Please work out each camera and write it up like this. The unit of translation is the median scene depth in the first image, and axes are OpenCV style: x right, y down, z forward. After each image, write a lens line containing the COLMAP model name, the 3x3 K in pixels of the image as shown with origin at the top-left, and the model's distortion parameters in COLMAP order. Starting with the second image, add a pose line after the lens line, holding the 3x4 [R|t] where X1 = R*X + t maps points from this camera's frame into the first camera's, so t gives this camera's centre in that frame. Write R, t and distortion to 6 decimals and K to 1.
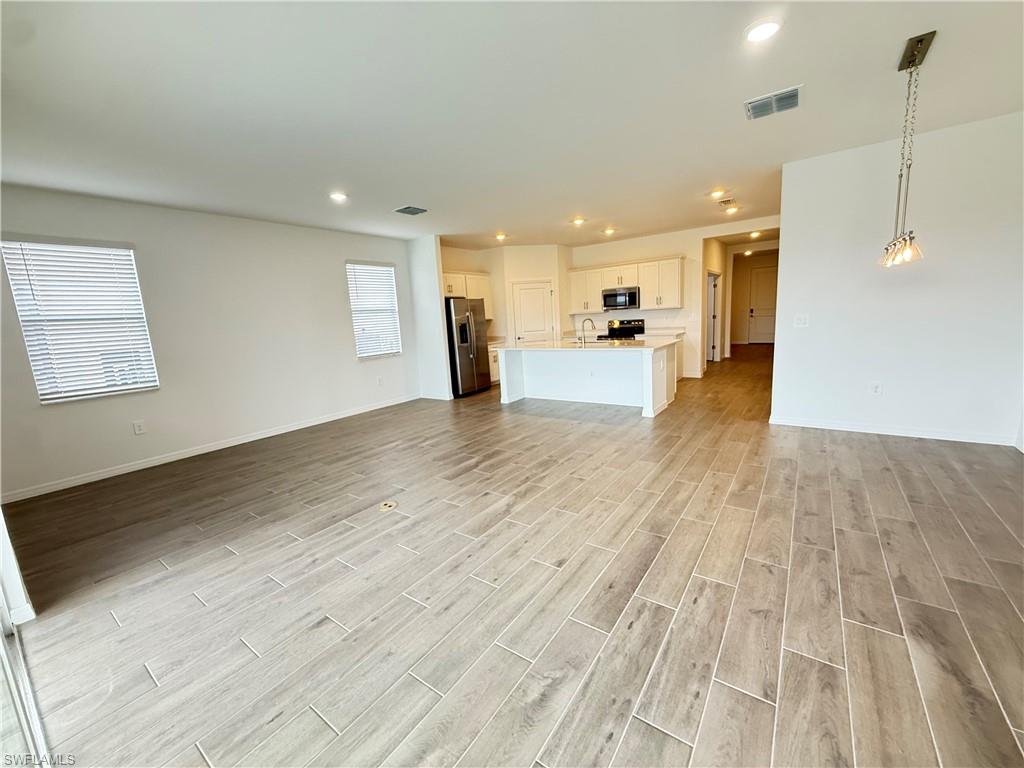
lens RADIAL K [[409.2, 0, 512.0], [0, 409.2, 384.0], [0, 0, 1]] dist [-0.000923, -0.000128]
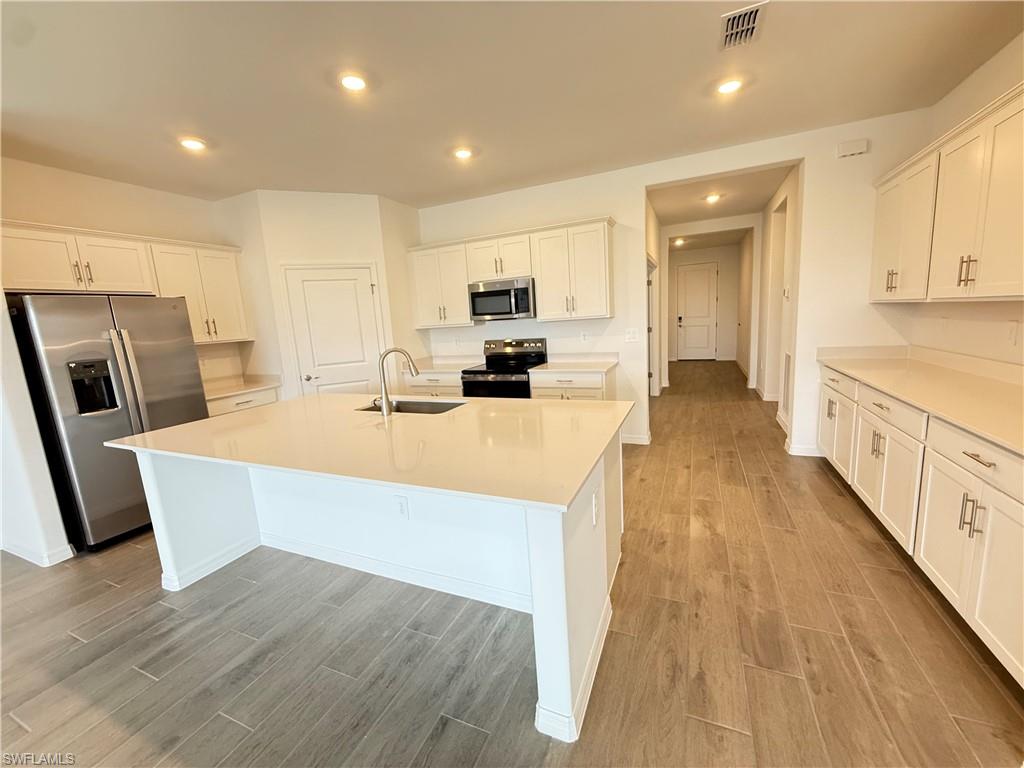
lens RADIAL K [[409.2, 0, 512.0], [0, 409.2, 384.0], [0, 0, 1]] dist [-0.000923, -0.000128]
pose [[0.978245, -0.036516, 0.204213, 0.164318], [0.039437, 0.999169, -0.010250, -0.092749], [-0.203669, 0.018081, 0.978873, 0.473125]]
